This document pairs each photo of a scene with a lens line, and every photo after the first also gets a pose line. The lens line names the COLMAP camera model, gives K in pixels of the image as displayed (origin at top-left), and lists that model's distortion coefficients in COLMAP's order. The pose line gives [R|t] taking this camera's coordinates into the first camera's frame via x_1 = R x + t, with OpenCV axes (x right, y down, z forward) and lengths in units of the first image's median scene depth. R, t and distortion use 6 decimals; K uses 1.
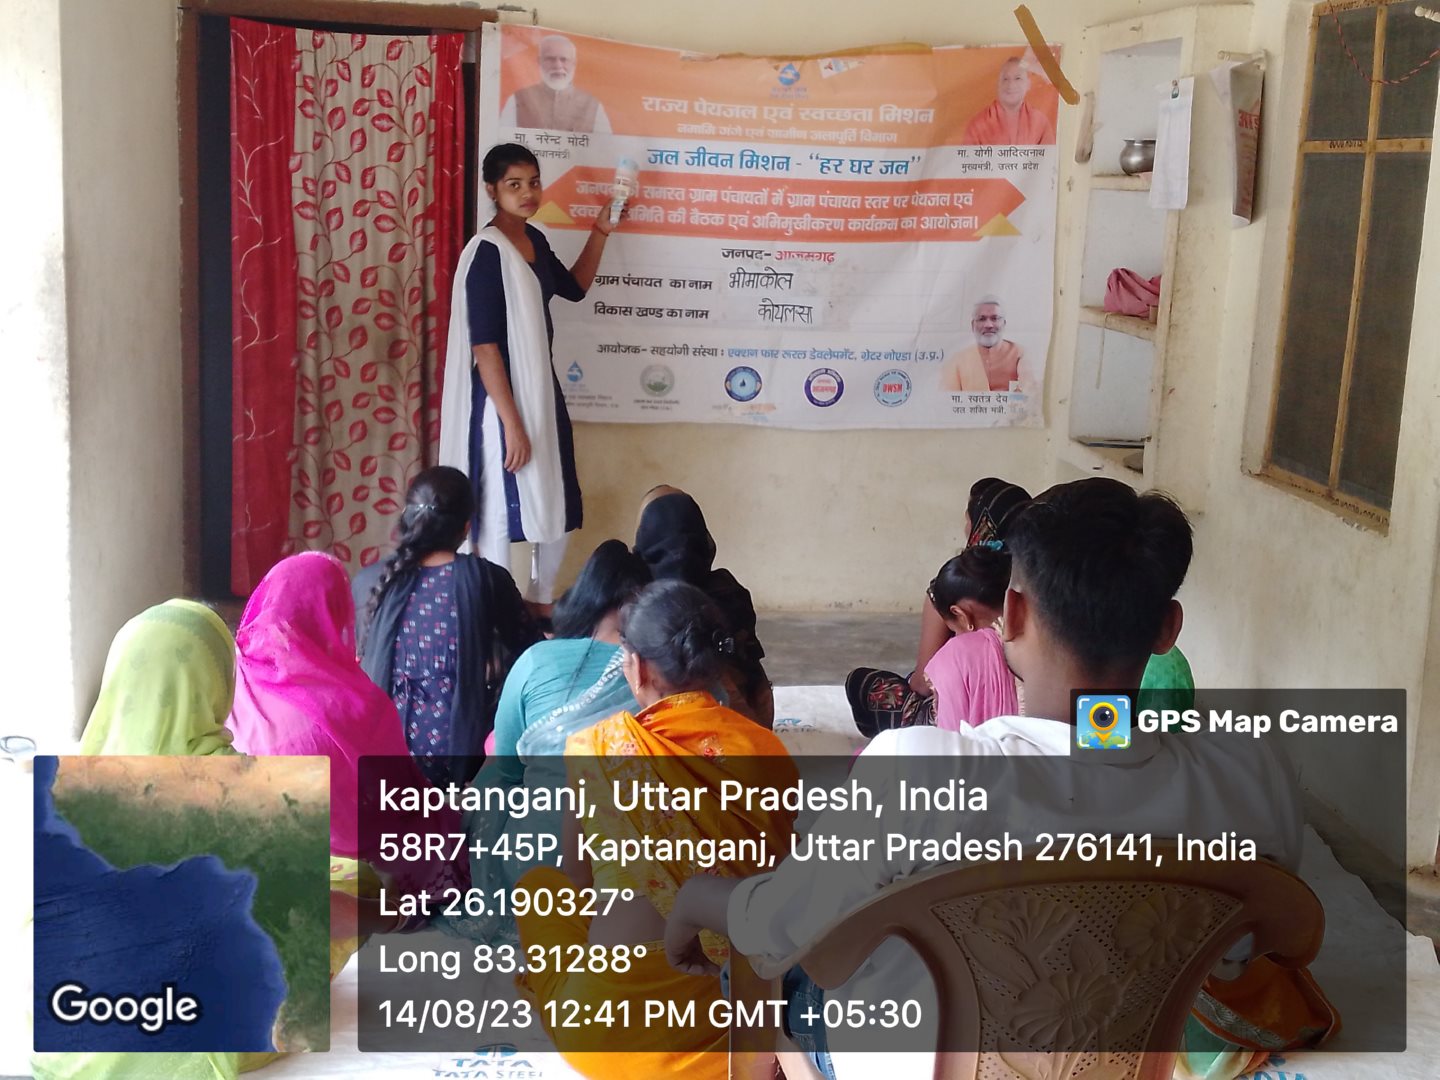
lens RADIAL K [[1011.4, 0, 721.8], [0, 1011.4, 534.7], [0, 0, 1]] dist [0.138012, -0.006452]
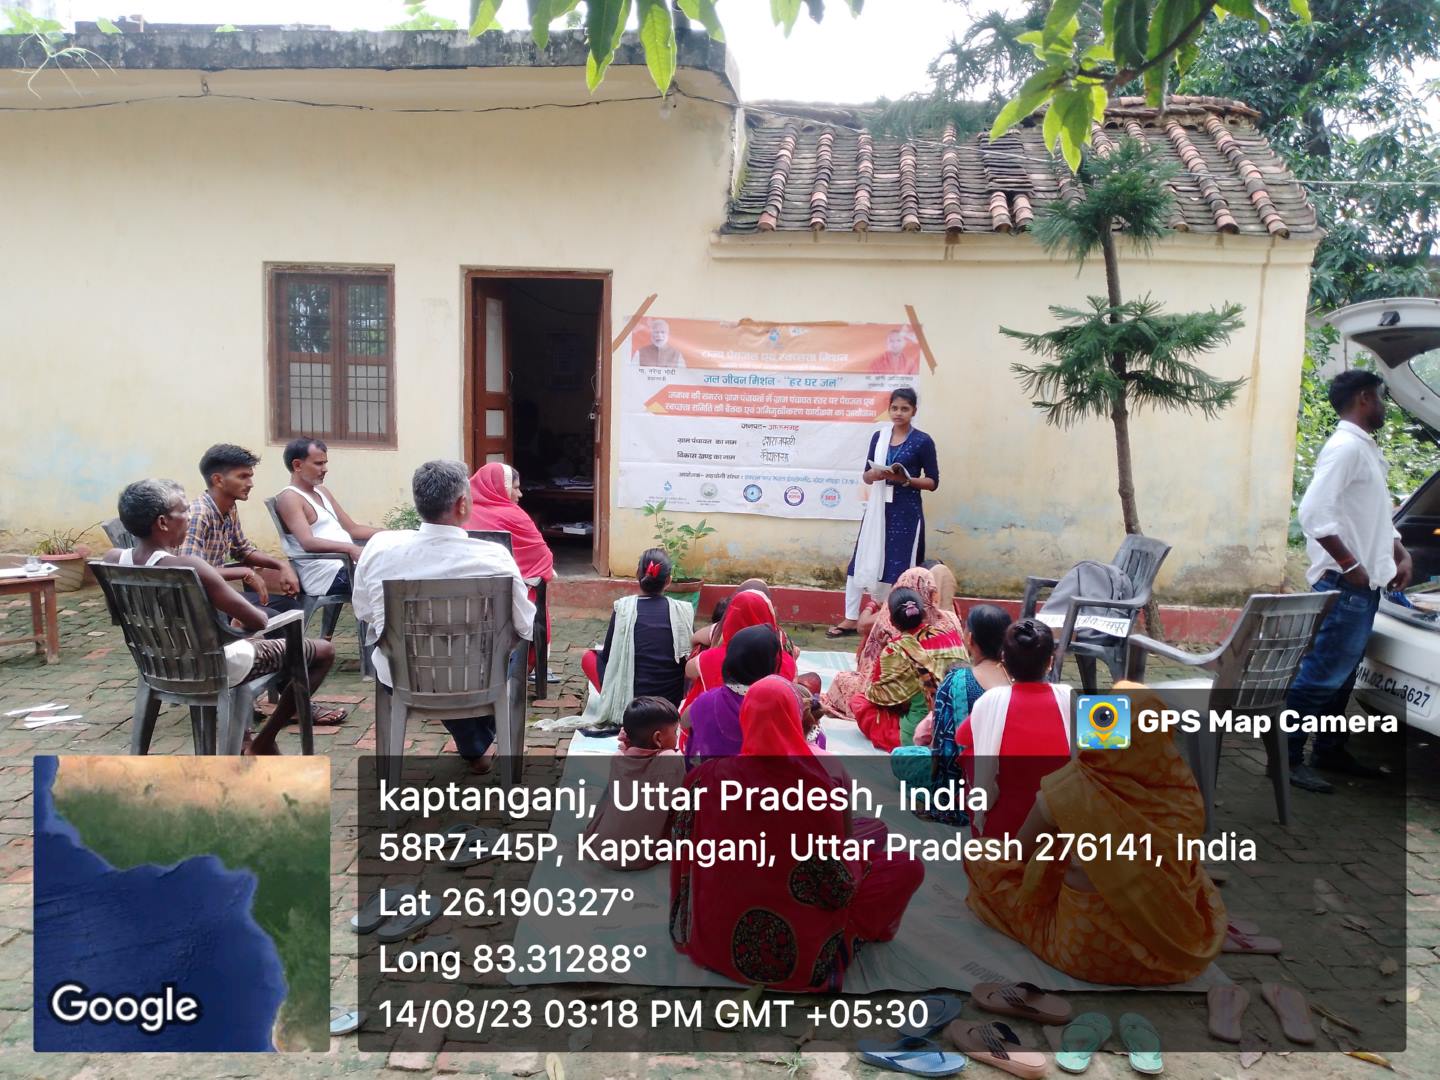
lens RADIAL K [[1011.4, 0, 723.7], [0, 1011.4, 534.1], [0, 0, 1]] dist [0.138012, -0.006452]
pose [[0.999999, 0.000538, 0.001381, -0.036180], [-0.000537, 1.000000, -0.000577, -0.068563], [-0.001381, 0.000576, 0.999999, -0.944137]]
